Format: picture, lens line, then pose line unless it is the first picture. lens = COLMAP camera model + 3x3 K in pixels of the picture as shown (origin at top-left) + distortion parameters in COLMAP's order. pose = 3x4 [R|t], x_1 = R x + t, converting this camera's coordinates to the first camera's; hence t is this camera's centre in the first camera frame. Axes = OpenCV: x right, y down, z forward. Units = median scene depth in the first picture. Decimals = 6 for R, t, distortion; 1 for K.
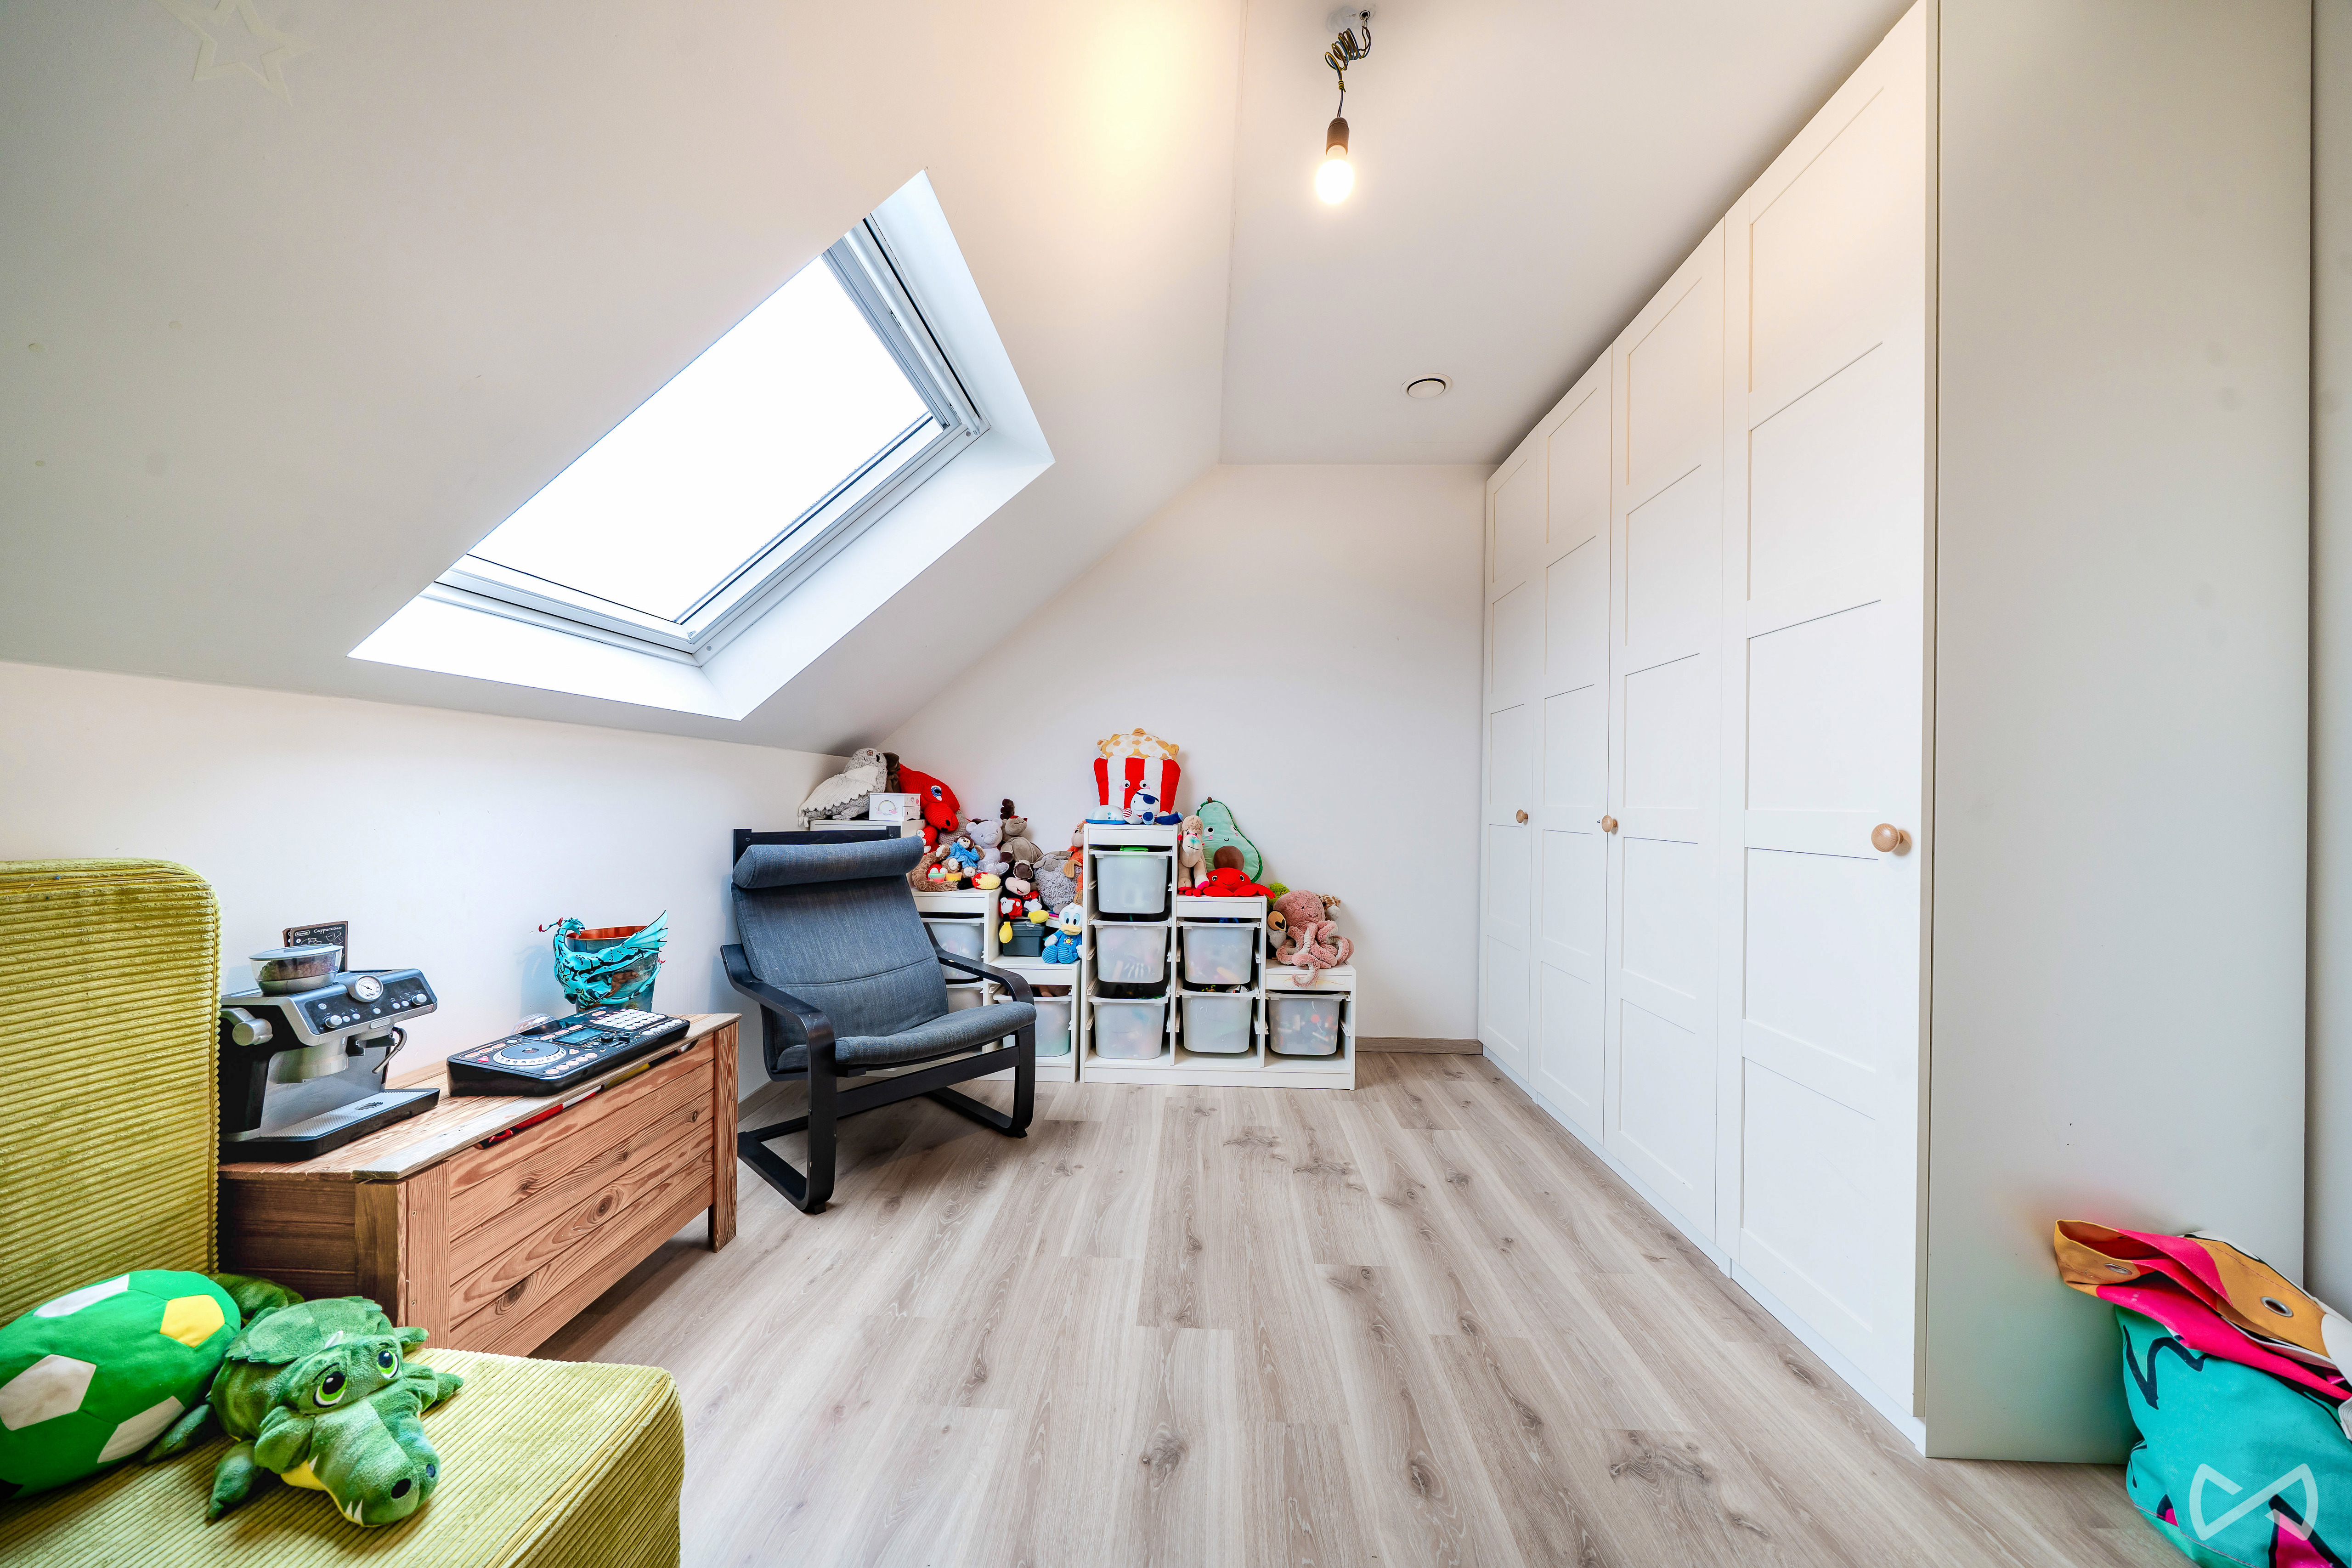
lens RADIAL K [[794.5, 0, 1173.1], [0, 794.5, 795.0], [0, 0, 1]] dist [-0.001509, -0.000471]
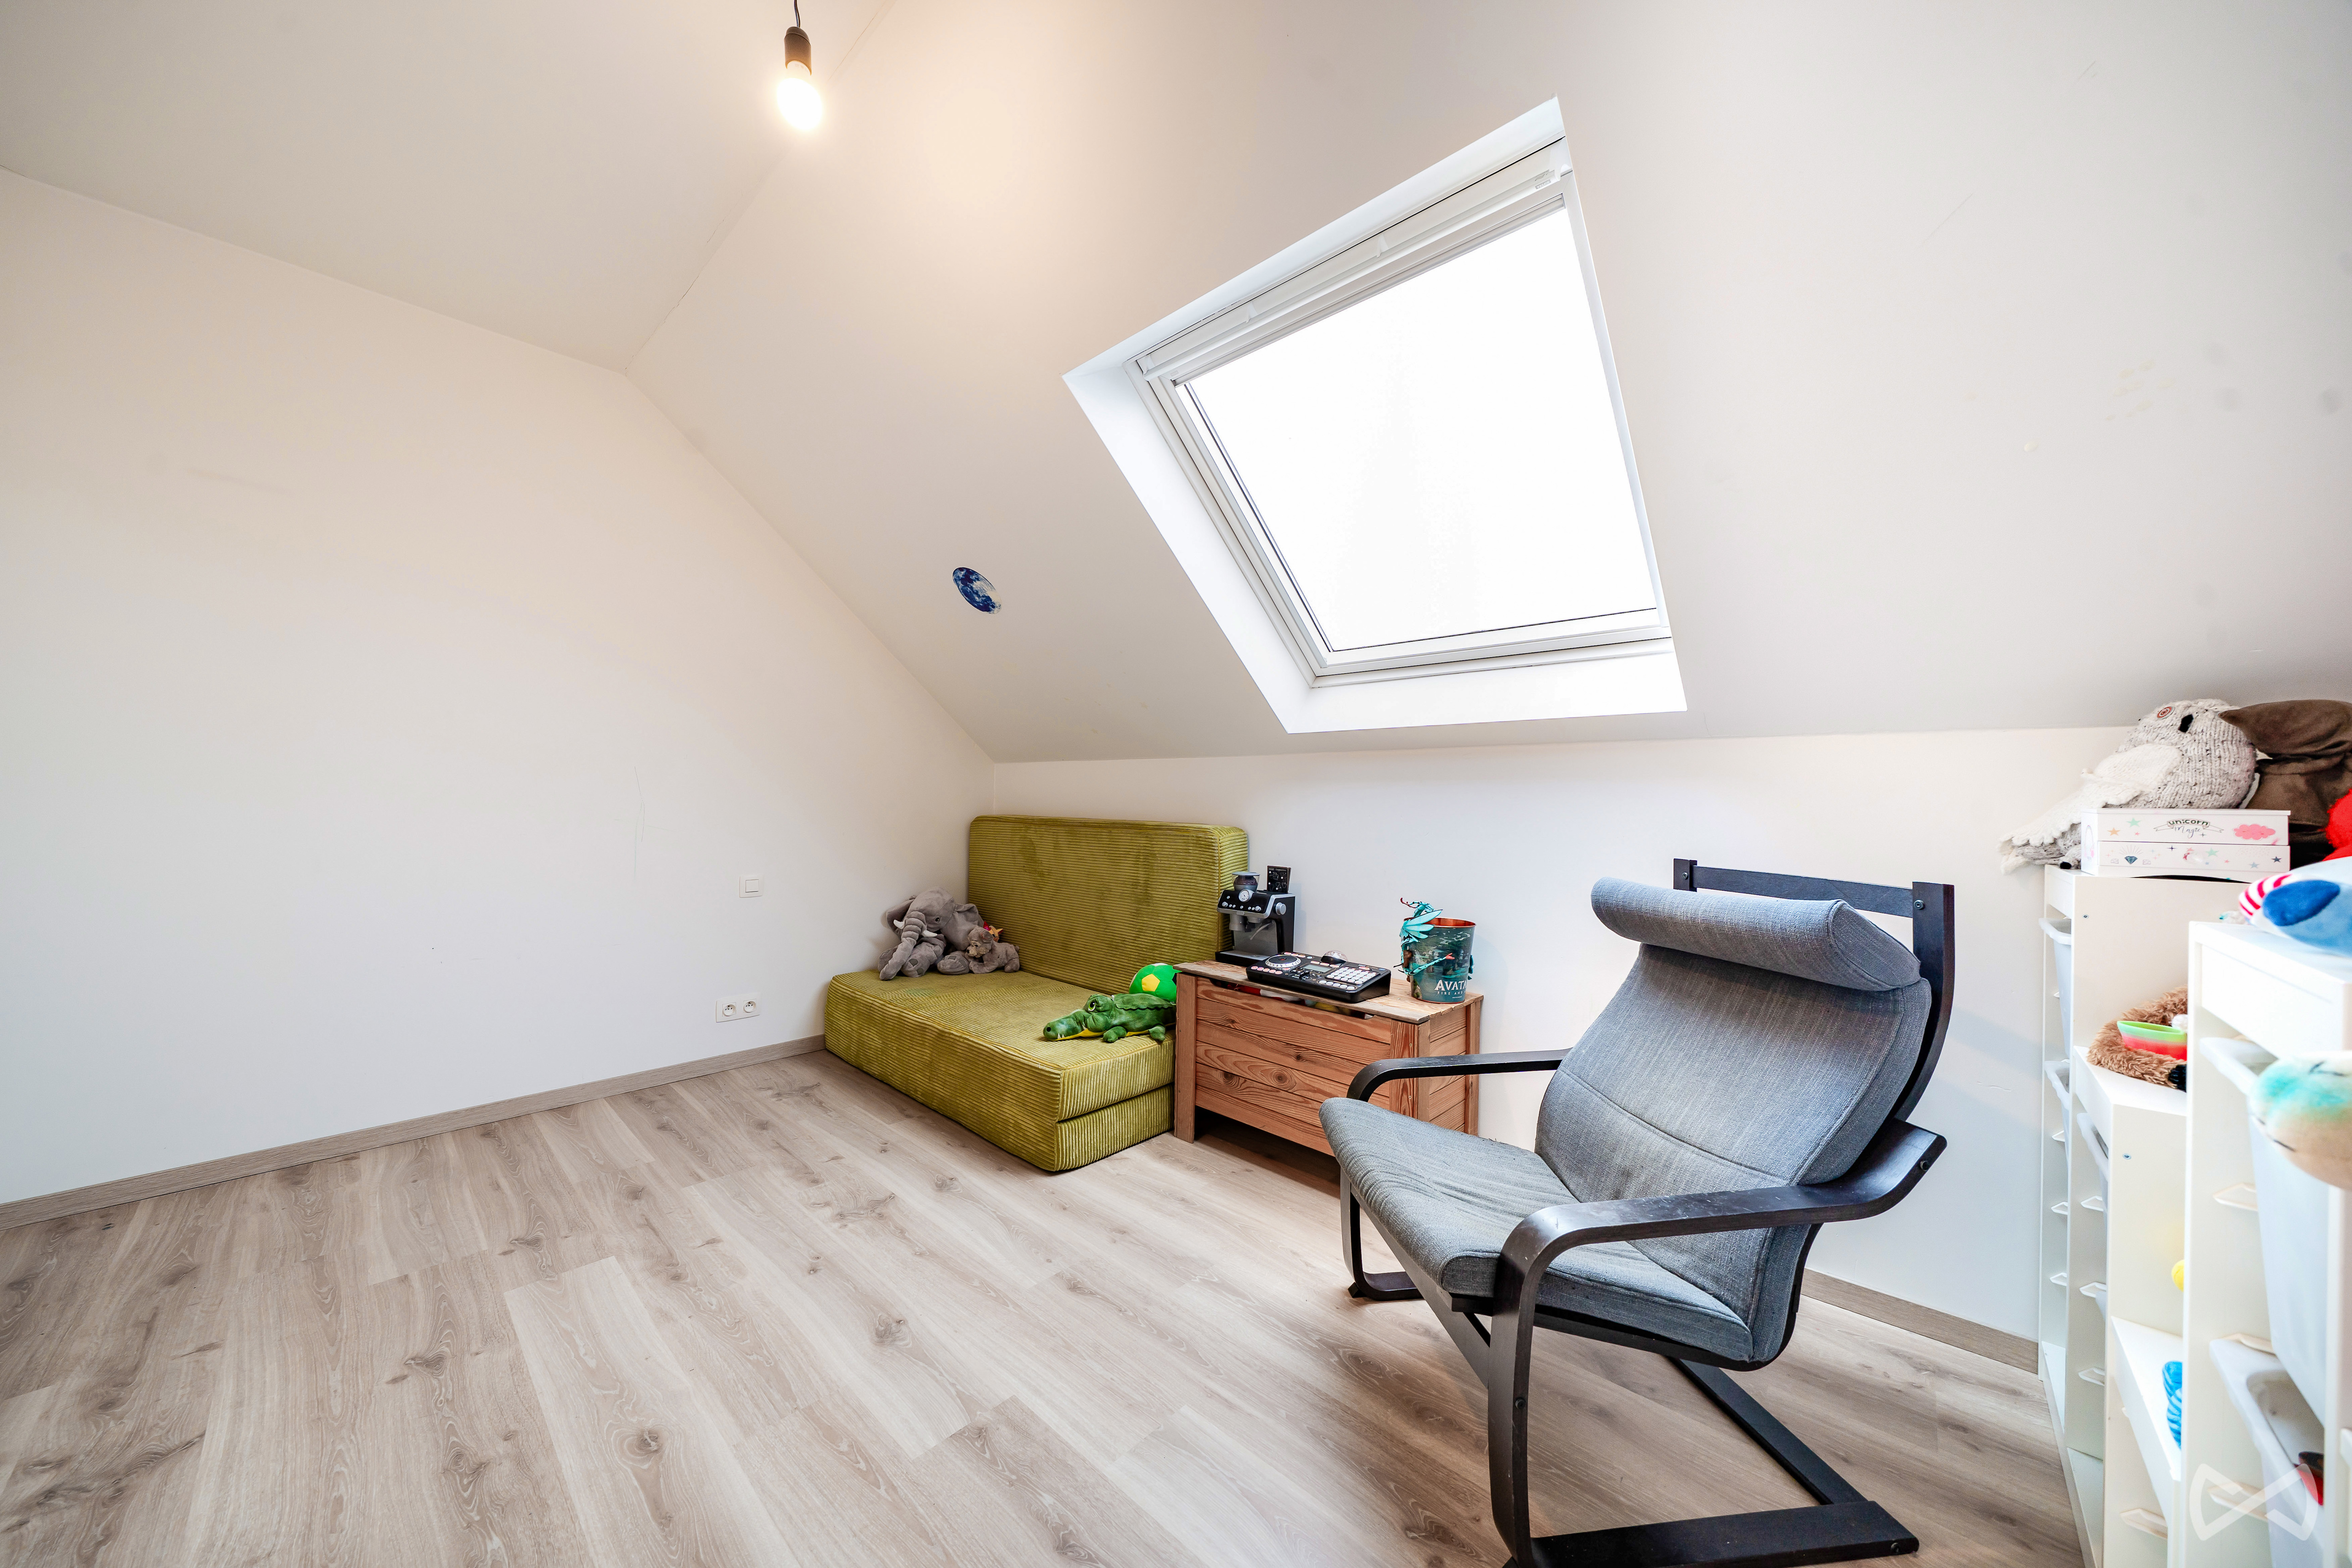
lens RADIAL K [[794.5, 0, 1173.1], [0, 794.5, 795.0], [0, 0, 1]] dist [-0.001509, -0.000471]
pose [[-0.657181, -0.028200, -0.753205, 0.342994], [-0.021878, 0.999592, -0.018336, 0.012232], [0.753415, 0.004428, -0.657531, 1.131249]]
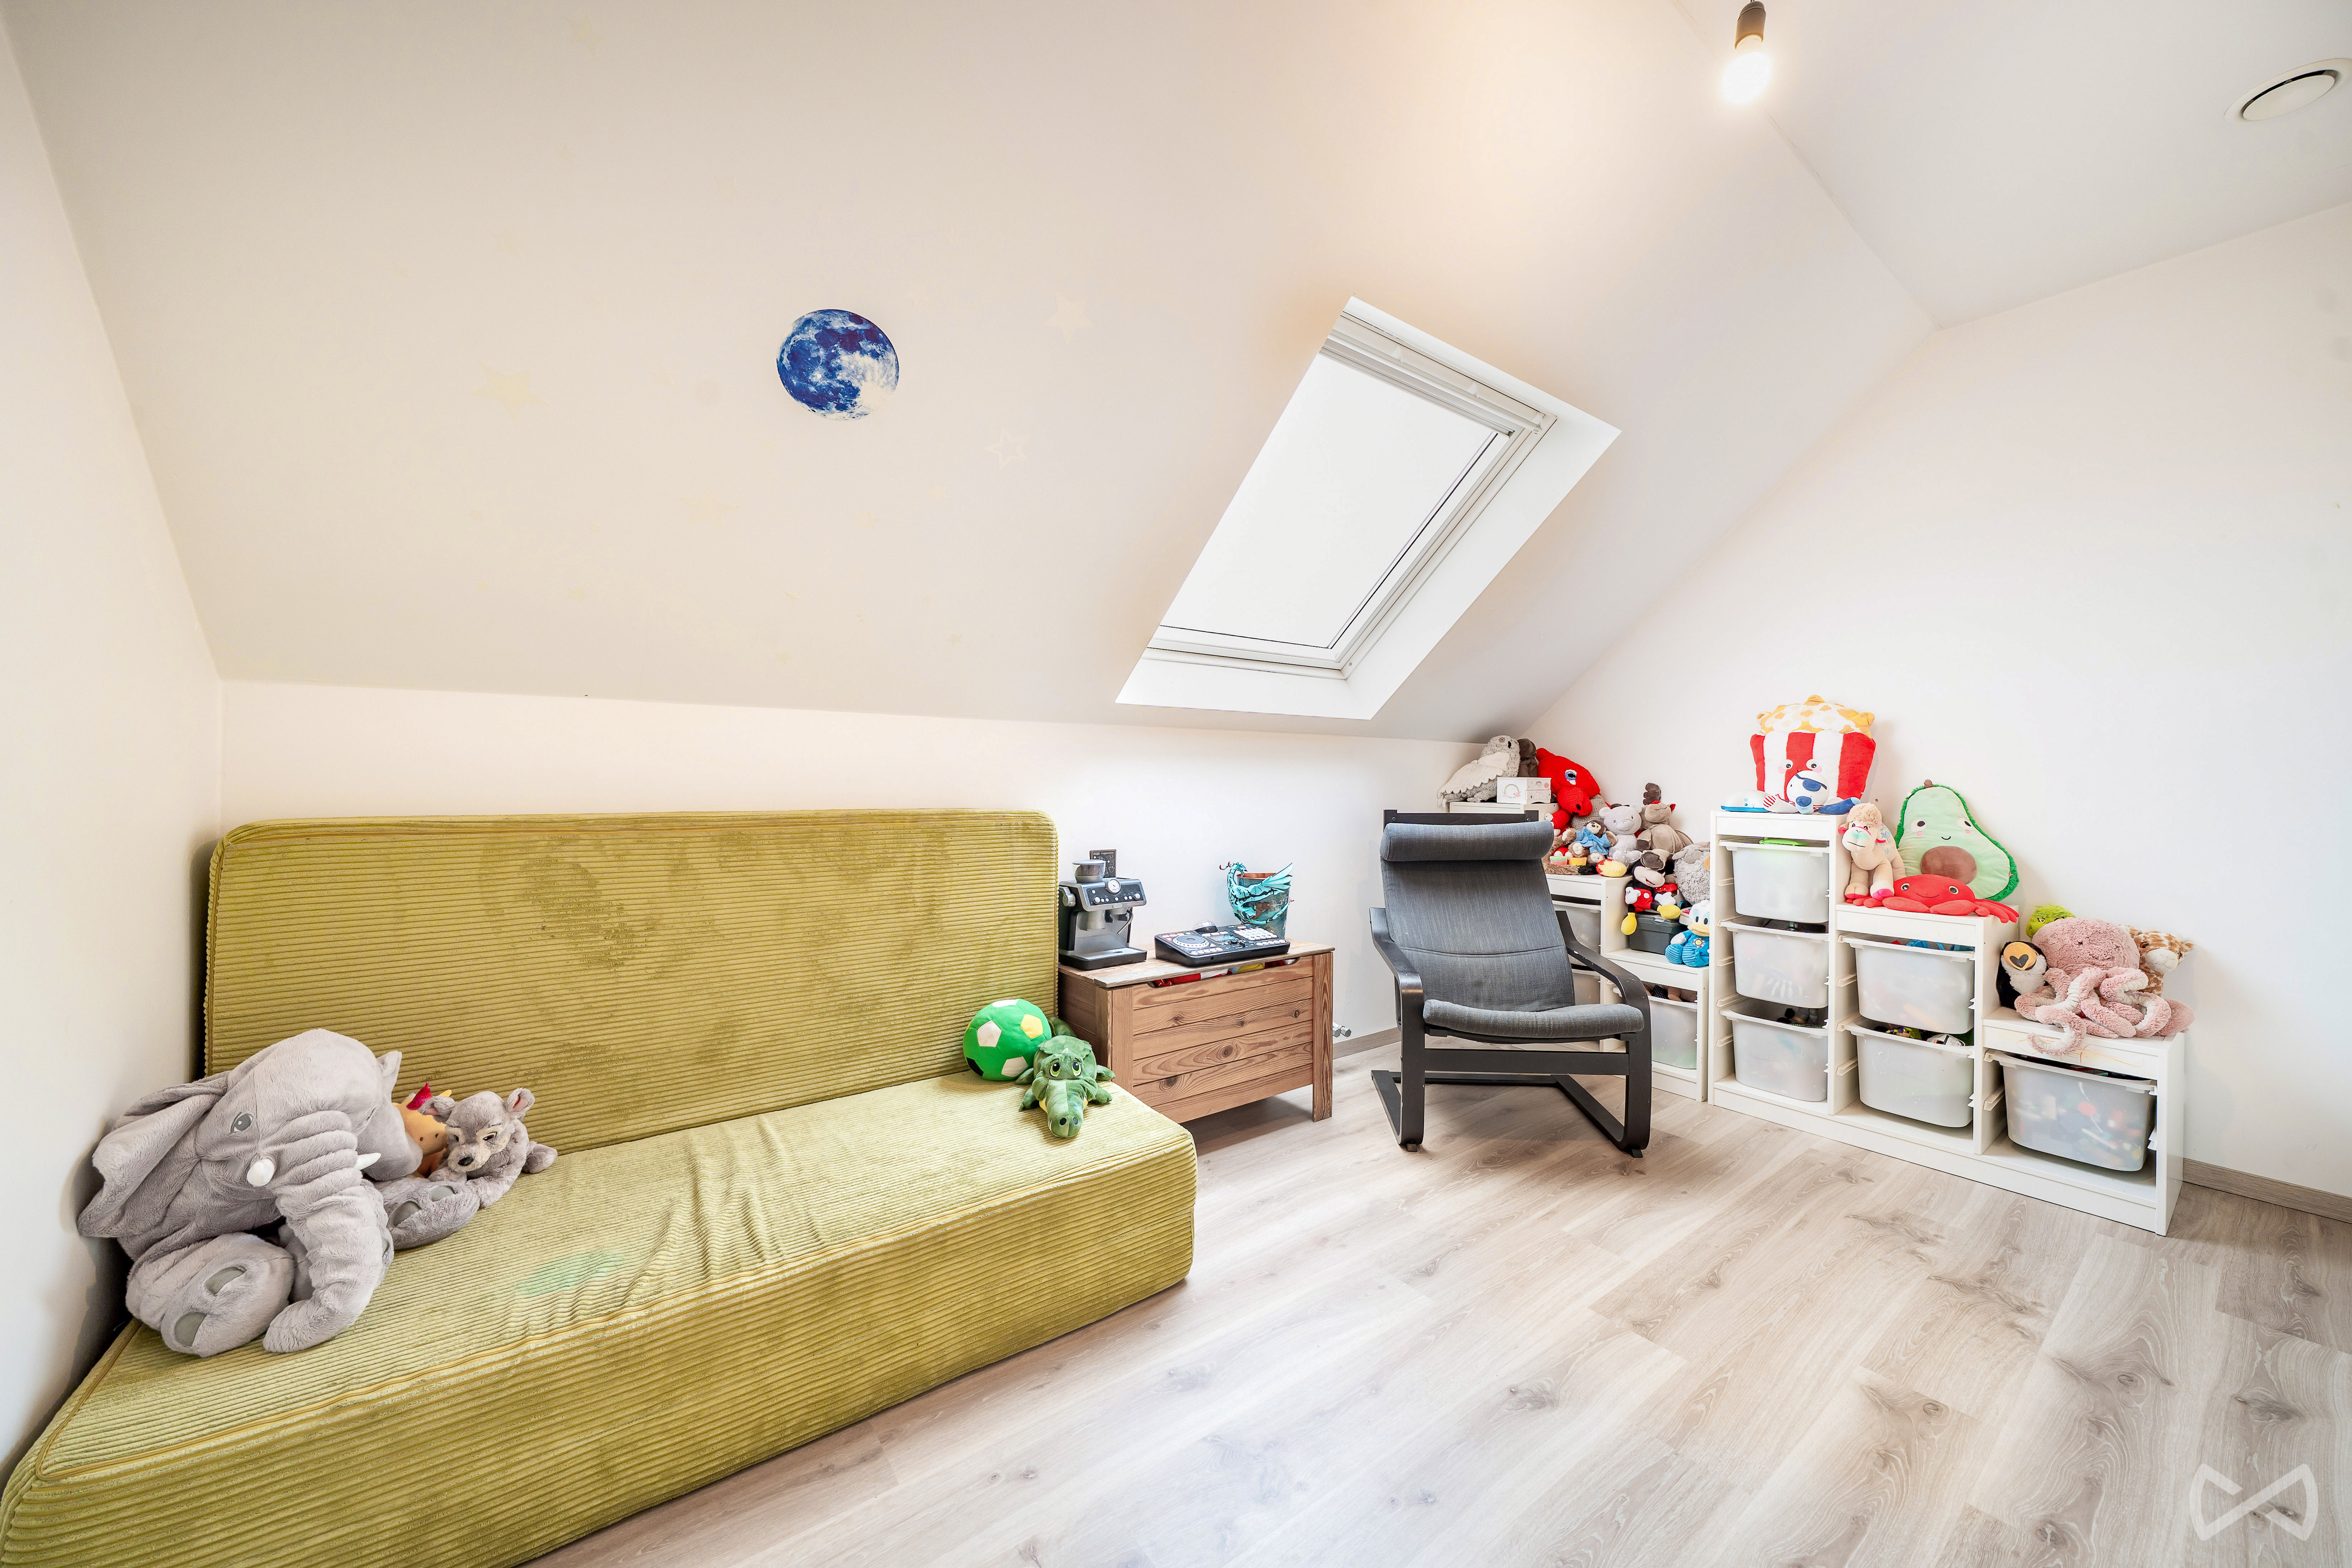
lens RADIAL K [[846.4, 0, 1221.6], [0, 846.4, 772.8], [0, 0, 1]] dist [-0.000013, -0.000263]
pose [[0.641541, -0.010807, -0.767013, 0.320079], [0.002392, 0.999924, -0.012088, 0.004967], [0.767085, 0.005921, 0.641518, -0.026863]]
